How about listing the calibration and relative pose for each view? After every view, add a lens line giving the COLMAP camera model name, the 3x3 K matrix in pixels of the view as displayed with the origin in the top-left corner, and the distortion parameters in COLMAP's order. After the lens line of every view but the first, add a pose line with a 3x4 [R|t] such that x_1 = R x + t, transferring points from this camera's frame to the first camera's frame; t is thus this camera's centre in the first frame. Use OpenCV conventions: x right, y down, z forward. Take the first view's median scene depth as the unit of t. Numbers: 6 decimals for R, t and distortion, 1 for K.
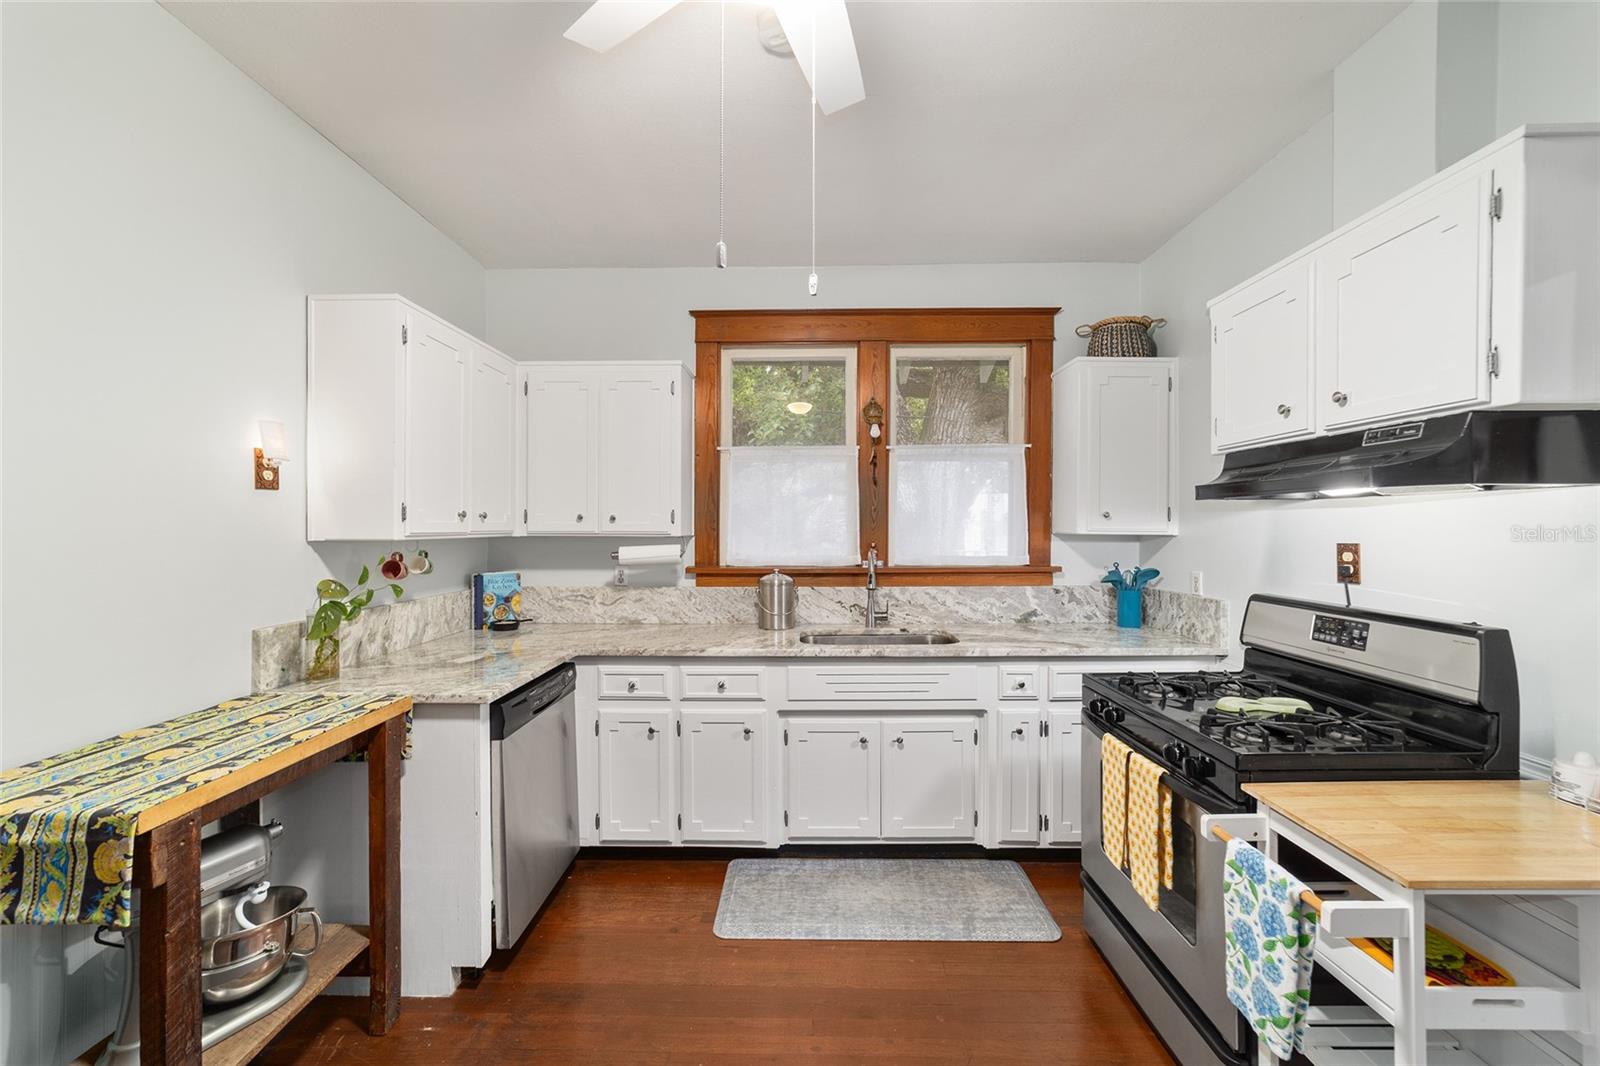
lens RADIAL K [[614.4, 0, 799.2], [0, 614.4, 526.2], [0, 0, 1]] dist [-0.014225, 0.006025]
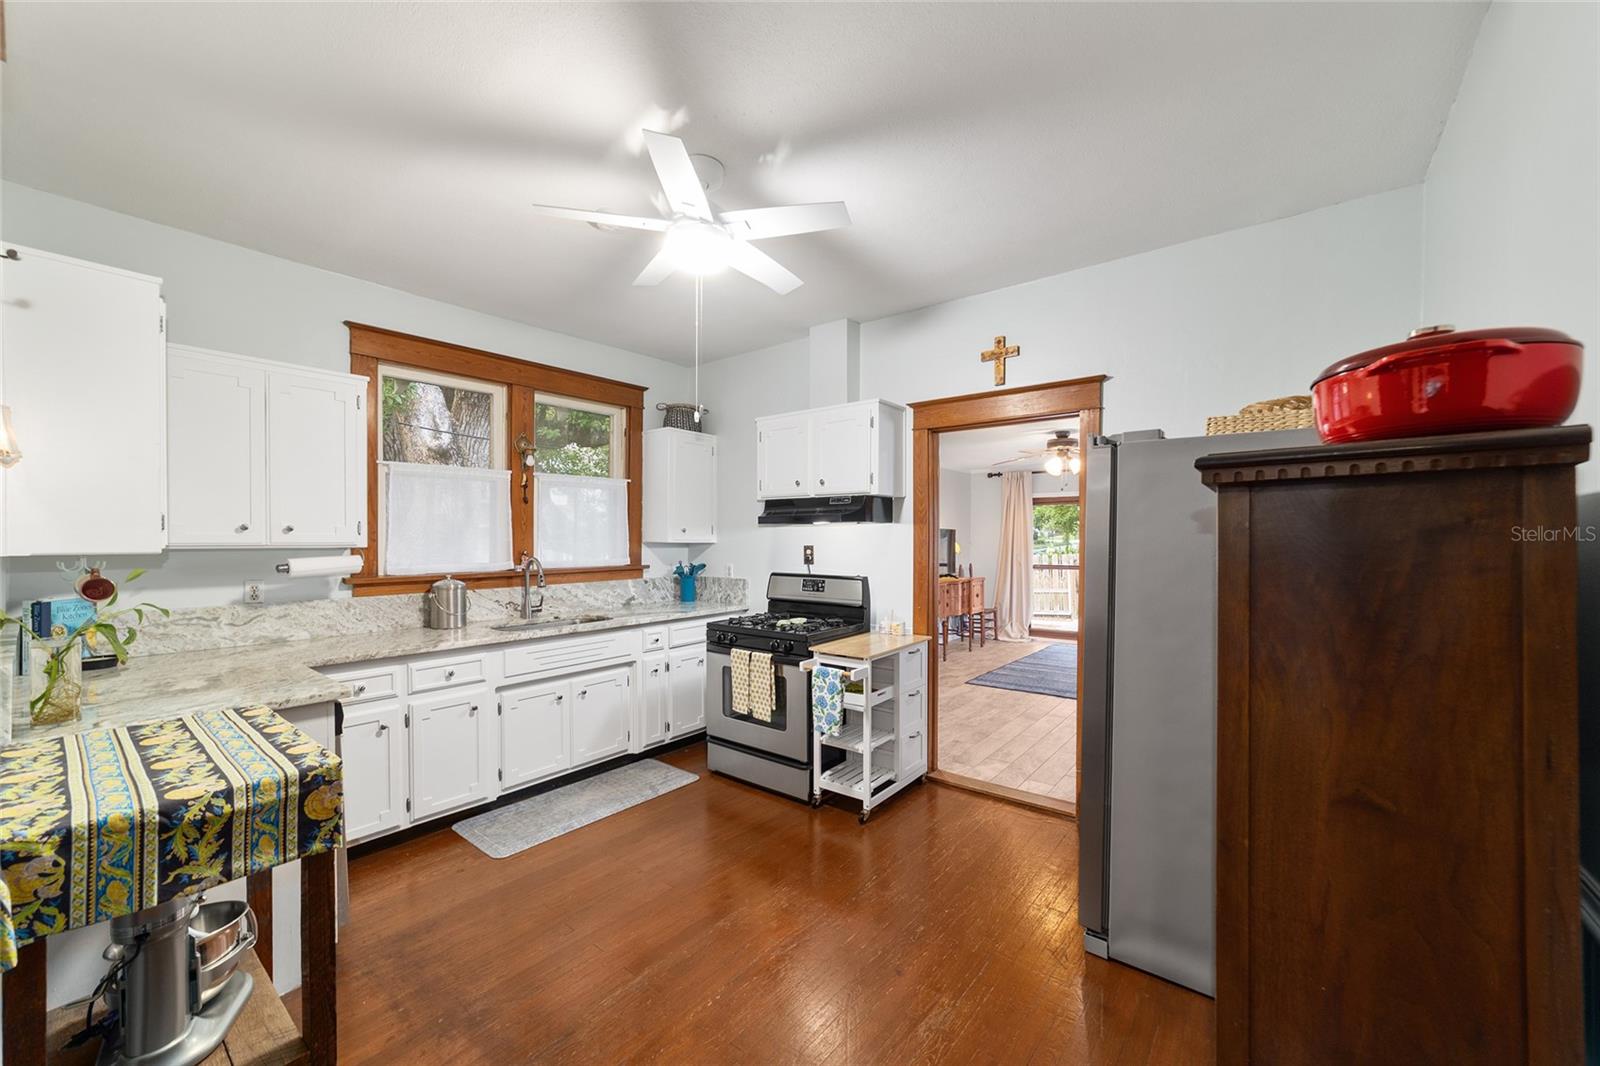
lens RADIAL K [[614.4, 0, 791.5], [0, 614.4, 536.3], [0, 0, 1]] dist [-0.014225, 0.006025]
pose [[0.624879, 0.001398, 0.780720, -0.622929], [-0.001014, 0.999999, -0.000980, -0.001793], [-0.780721, -0.000179, 0.624880, -0.227955]]
